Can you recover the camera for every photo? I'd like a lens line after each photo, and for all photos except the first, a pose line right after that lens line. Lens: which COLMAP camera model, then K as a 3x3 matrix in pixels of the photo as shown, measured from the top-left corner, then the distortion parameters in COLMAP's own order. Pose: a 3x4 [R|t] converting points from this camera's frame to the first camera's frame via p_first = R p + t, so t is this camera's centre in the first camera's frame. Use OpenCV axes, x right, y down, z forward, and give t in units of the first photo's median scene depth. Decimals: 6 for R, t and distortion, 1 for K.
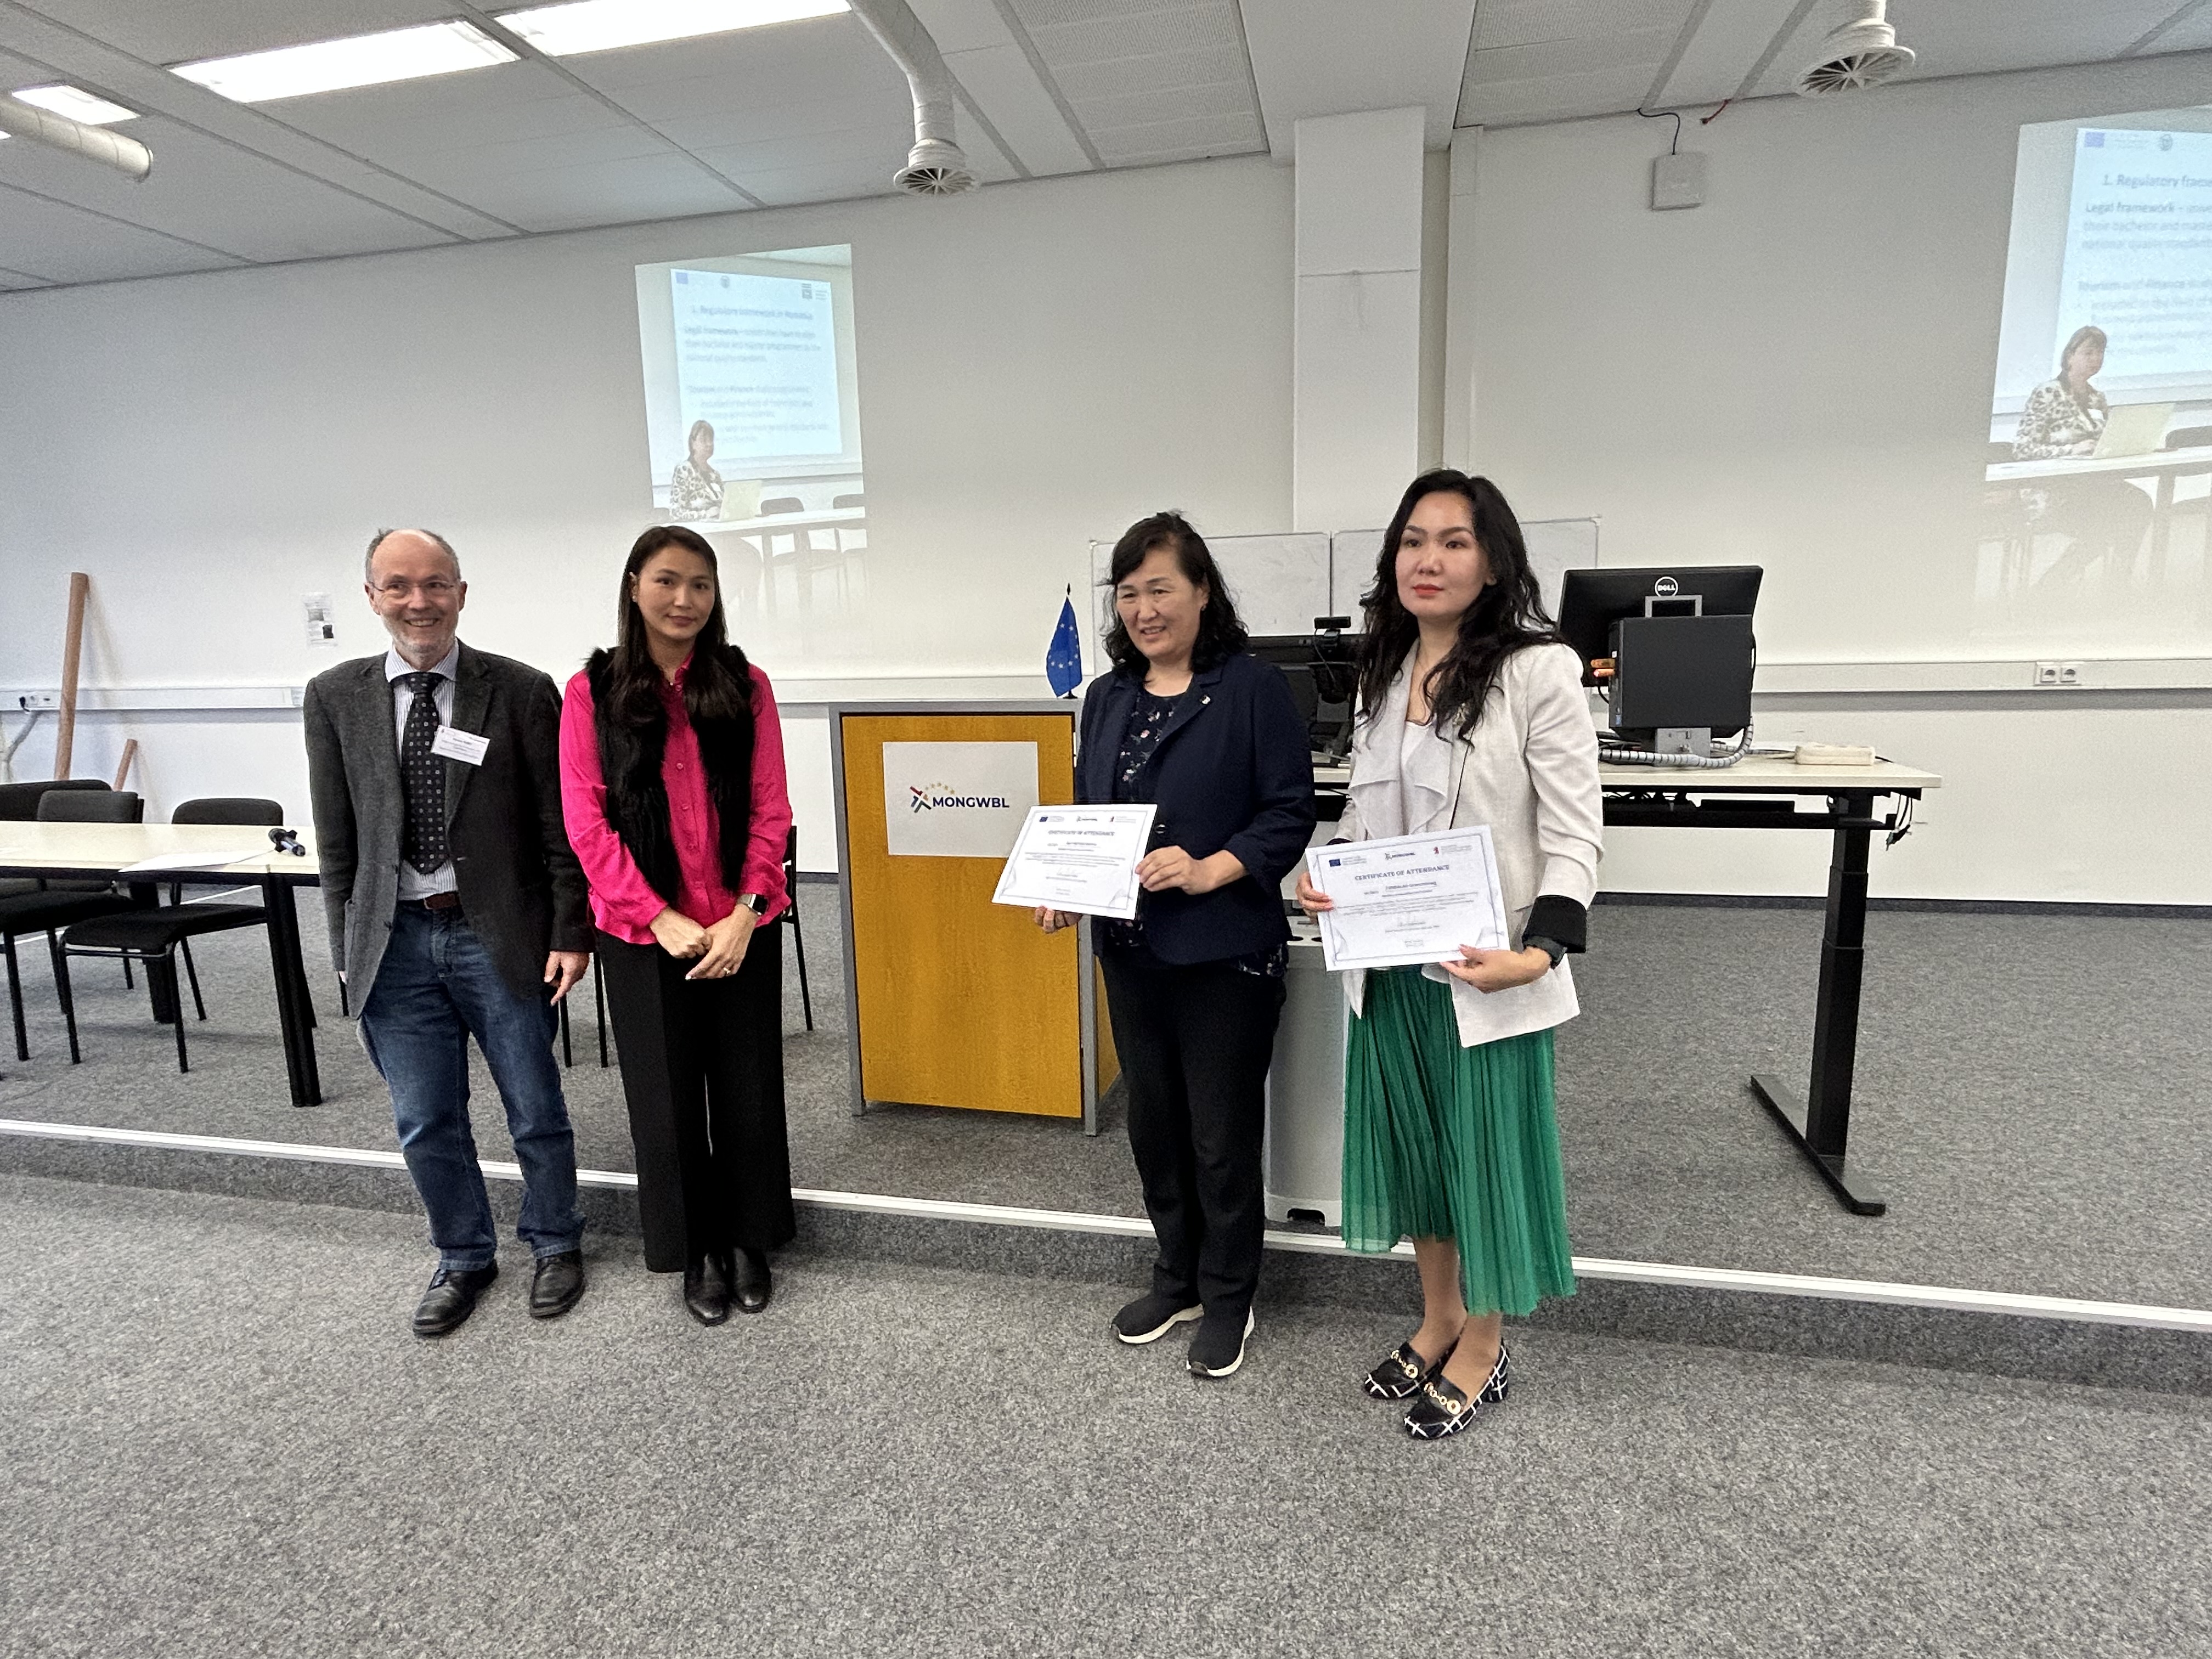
lens RADIAL K [[1176.0, 0, 1109.9], [0, 1176.0, 827.4], [0, 0, 1]] dist [-0.000362, -0.000322]
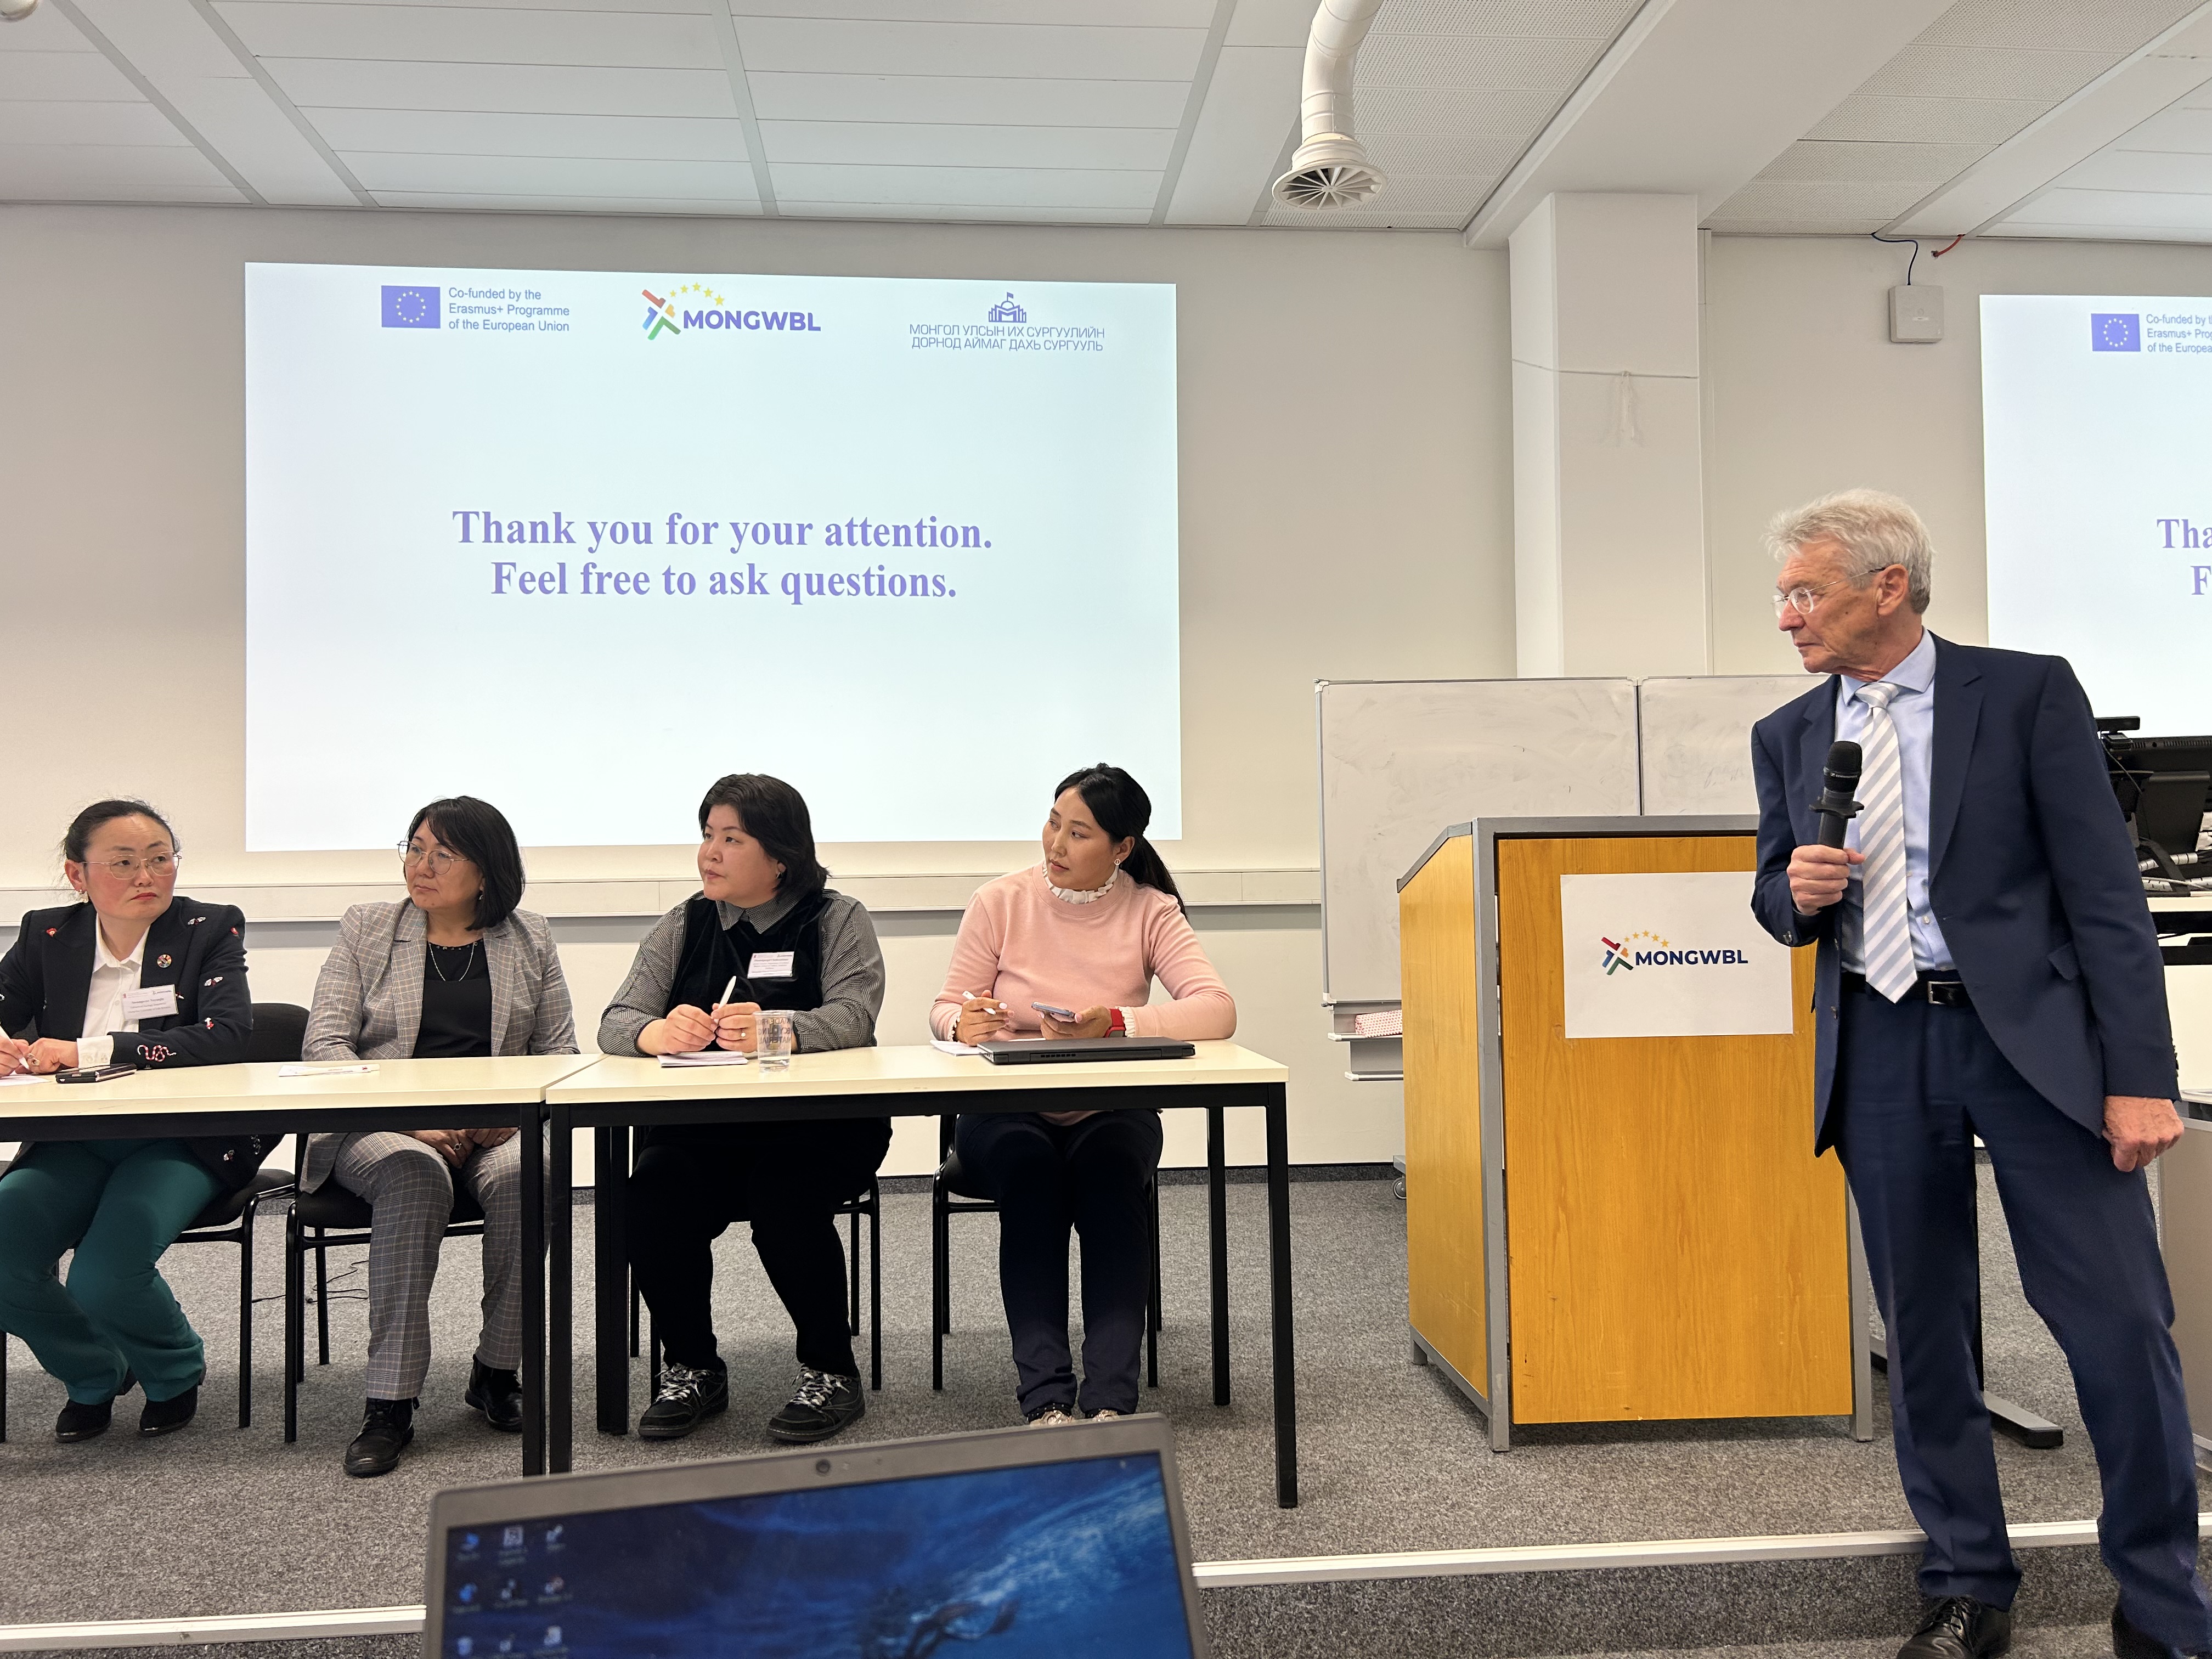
lens RADIAL K [[1681.3, 0, 1099.5], [0, 1681.3, 828.4], [0, 0, 1]] dist [0.028511, -0.000699]
pose [[0.958931, 0.025403, 0.282501, -0.735029], [0.034115, 0.978422, -0.203781, 0.095928], [-0.281582, 0.205049, 0.937372, 0.120061]]
